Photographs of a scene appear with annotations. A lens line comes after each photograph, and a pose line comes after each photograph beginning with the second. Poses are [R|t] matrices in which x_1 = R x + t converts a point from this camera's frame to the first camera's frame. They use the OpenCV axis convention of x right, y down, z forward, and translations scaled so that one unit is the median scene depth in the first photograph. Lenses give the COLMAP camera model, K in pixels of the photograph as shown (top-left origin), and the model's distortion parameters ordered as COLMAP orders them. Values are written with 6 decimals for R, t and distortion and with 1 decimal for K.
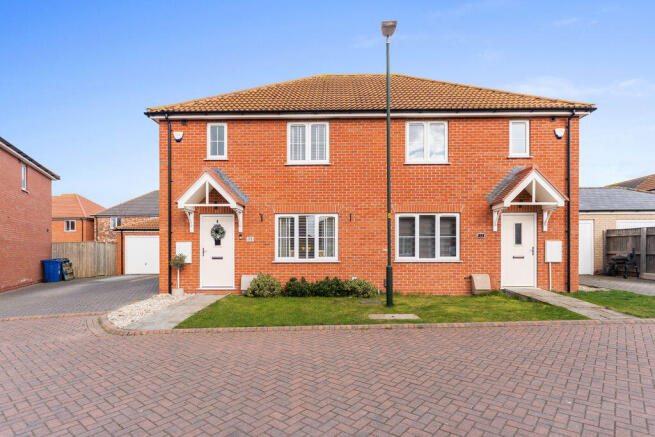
lens RADIAL K [[285.0, 0, 327.7], [0, 285.0, 243.6], [0, 0, 1]] dist [0.001482, 0.000098]
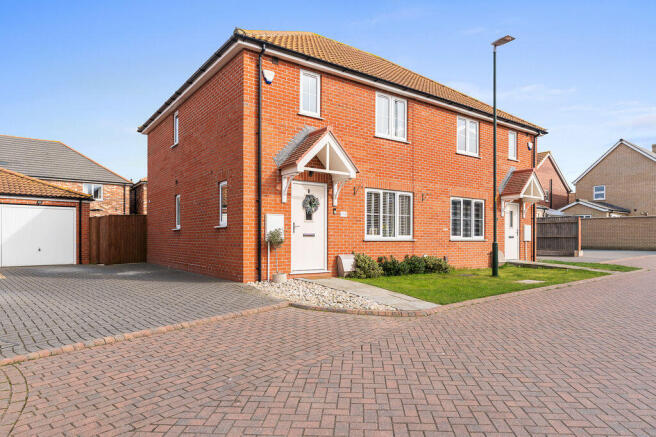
lens RADIAL K [[401.8, 0, 328.0], [0, 401.8, 218.5], [0, 0, 1]] dist [-0.000216, 0.000706]
pose [[0.804216, 0.035796, 0.593259, -1.046025], [-0.043832, 0.999039, -0.000863, 0.000864], [-0.592719, -0.025309, 0.805011, 0.023146]]
